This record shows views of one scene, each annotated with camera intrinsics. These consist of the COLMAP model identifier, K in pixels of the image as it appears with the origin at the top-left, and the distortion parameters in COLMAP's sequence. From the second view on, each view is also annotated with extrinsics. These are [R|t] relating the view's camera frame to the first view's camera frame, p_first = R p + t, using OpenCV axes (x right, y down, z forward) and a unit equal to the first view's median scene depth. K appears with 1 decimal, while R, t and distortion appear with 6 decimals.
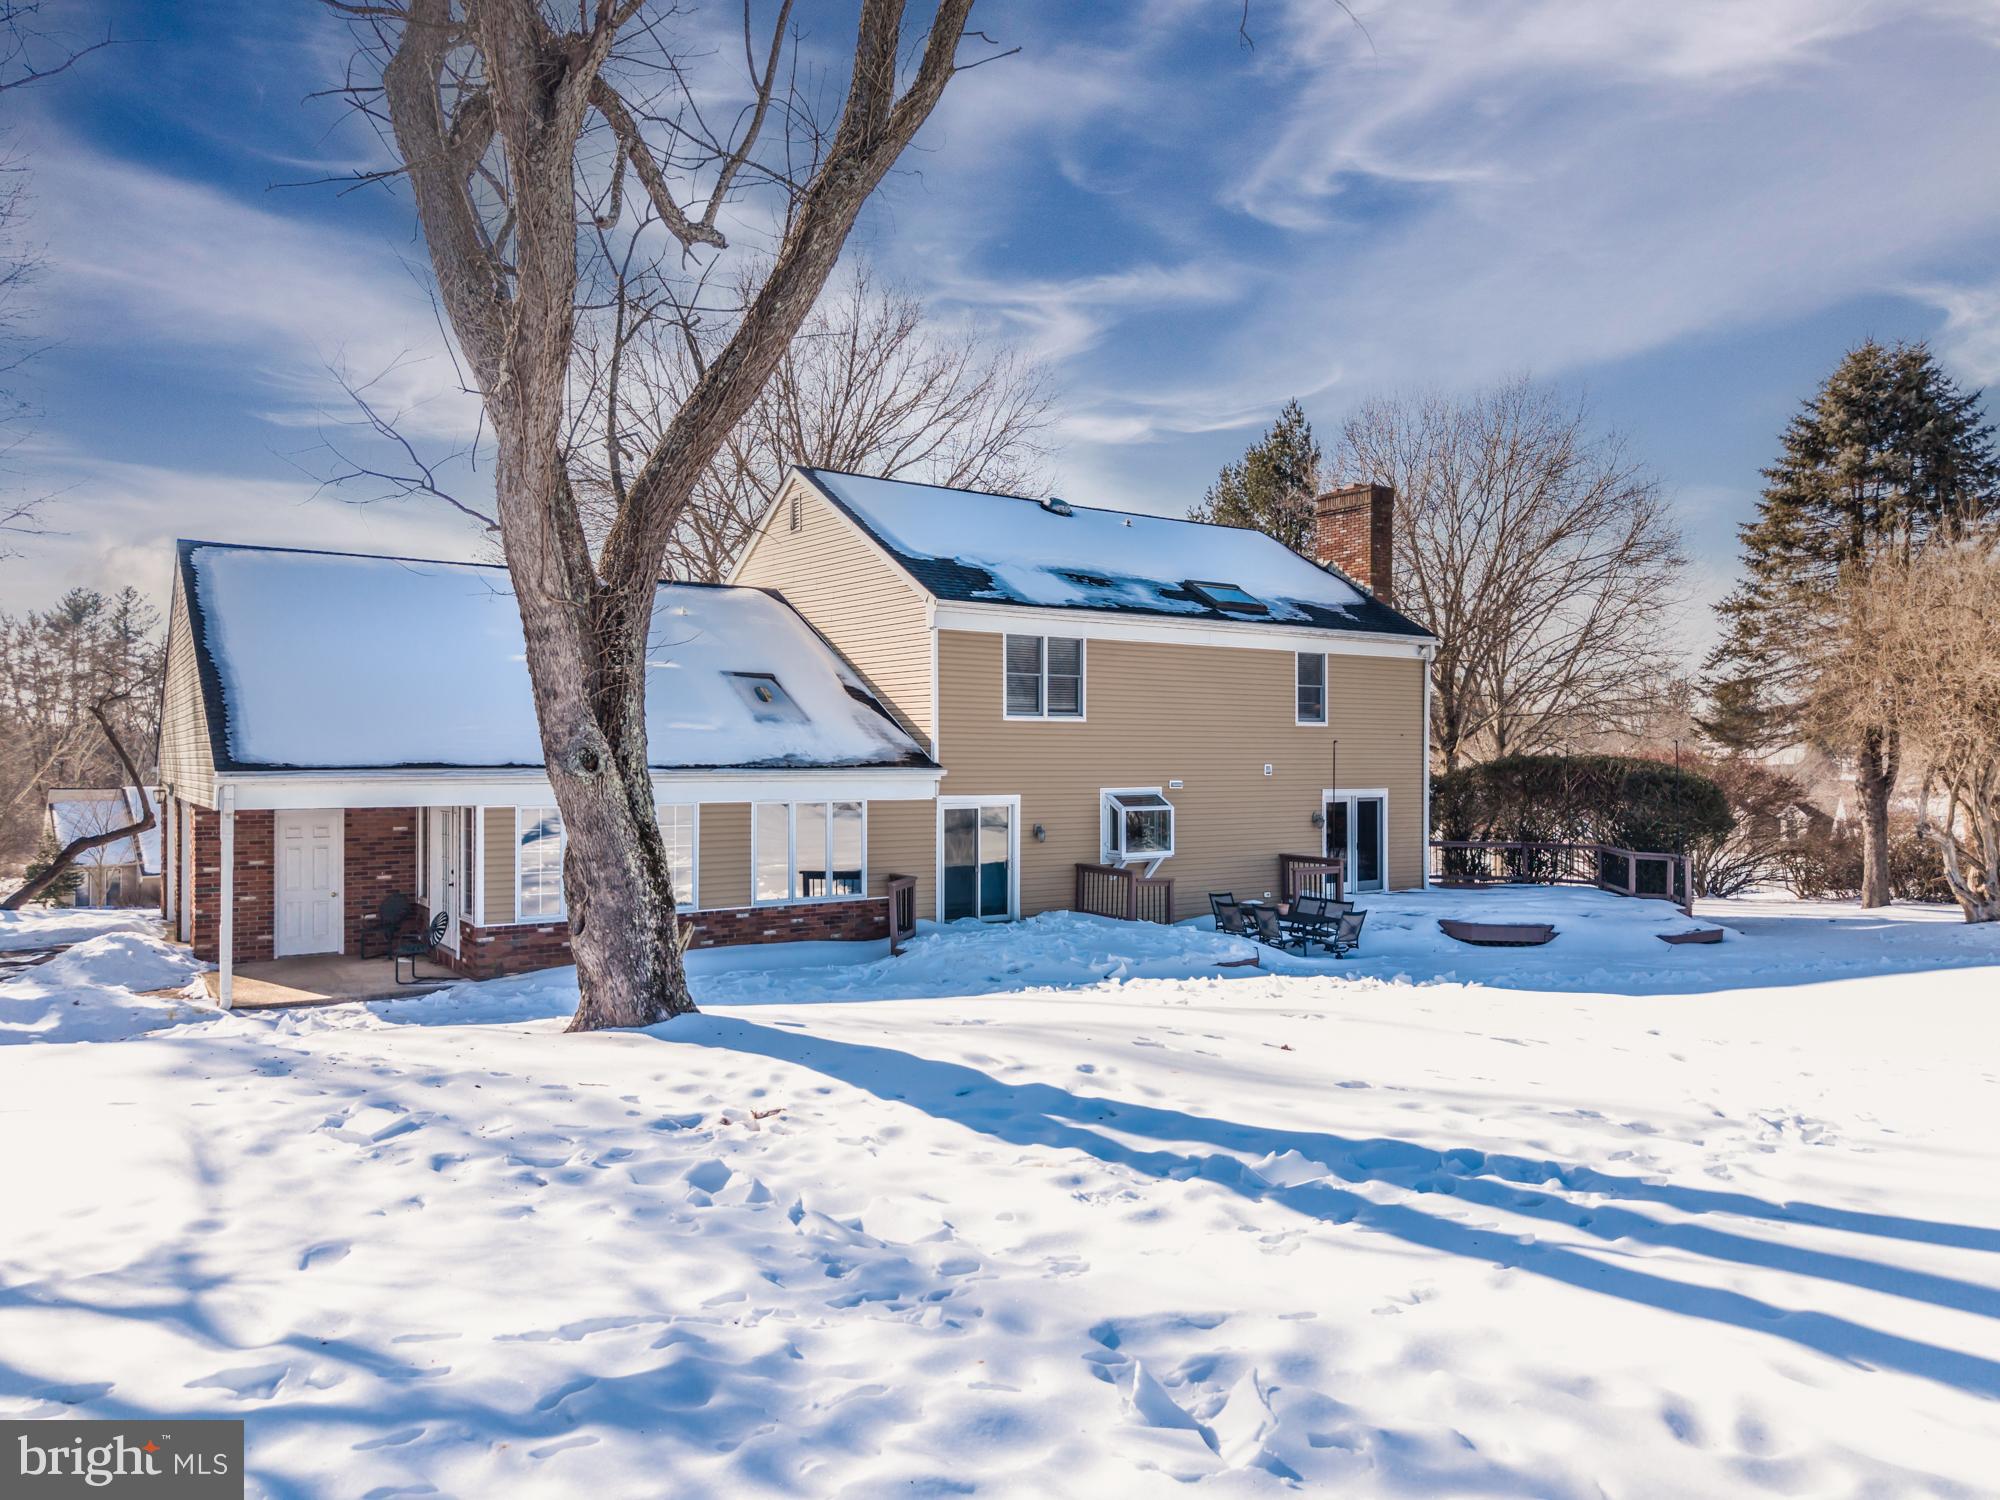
lens RADIAL K [[1335.1, 0, 1000.0], [0, 1335.1, 750.0], [0, 0, 1]] dist [0.002680, -0.000566]
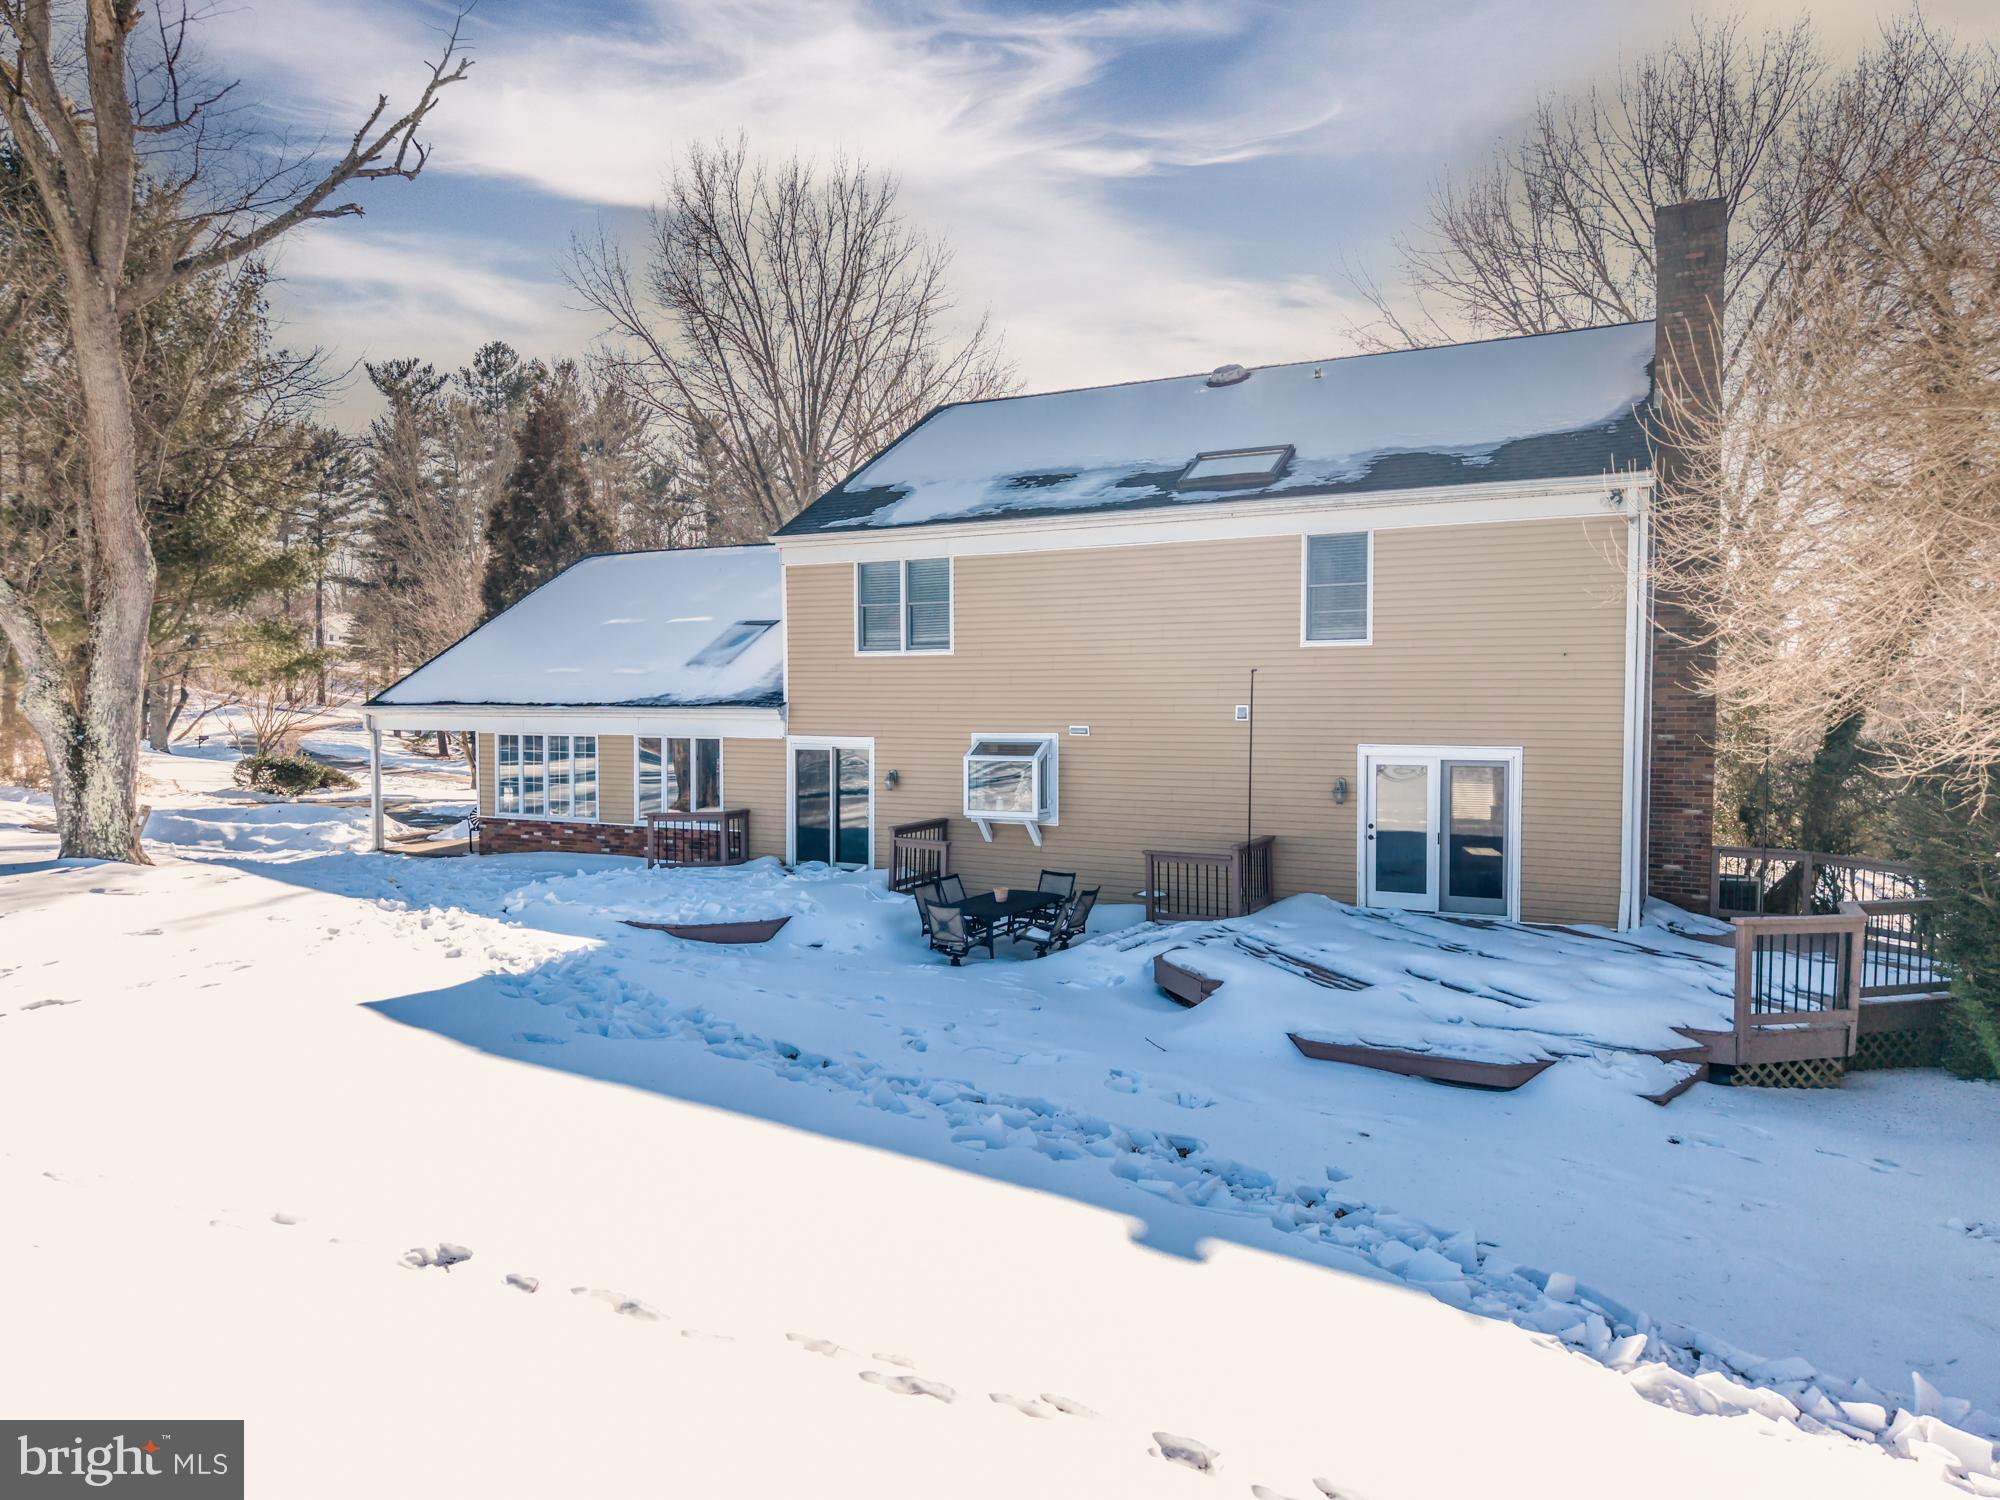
lens RADIAL K [[1335.1, 0, 1000.0], [0, 1335.1, 750.0], [0, 0, 1]] dist [0.002680, -0.000566]
pose [[0.450864, 0.029096, -0.892119, 0.845274], [0.003547, 0.999402, 0.034387, 0.010657], [0.892586, -0.018668, 0.450491, 0.639911]]
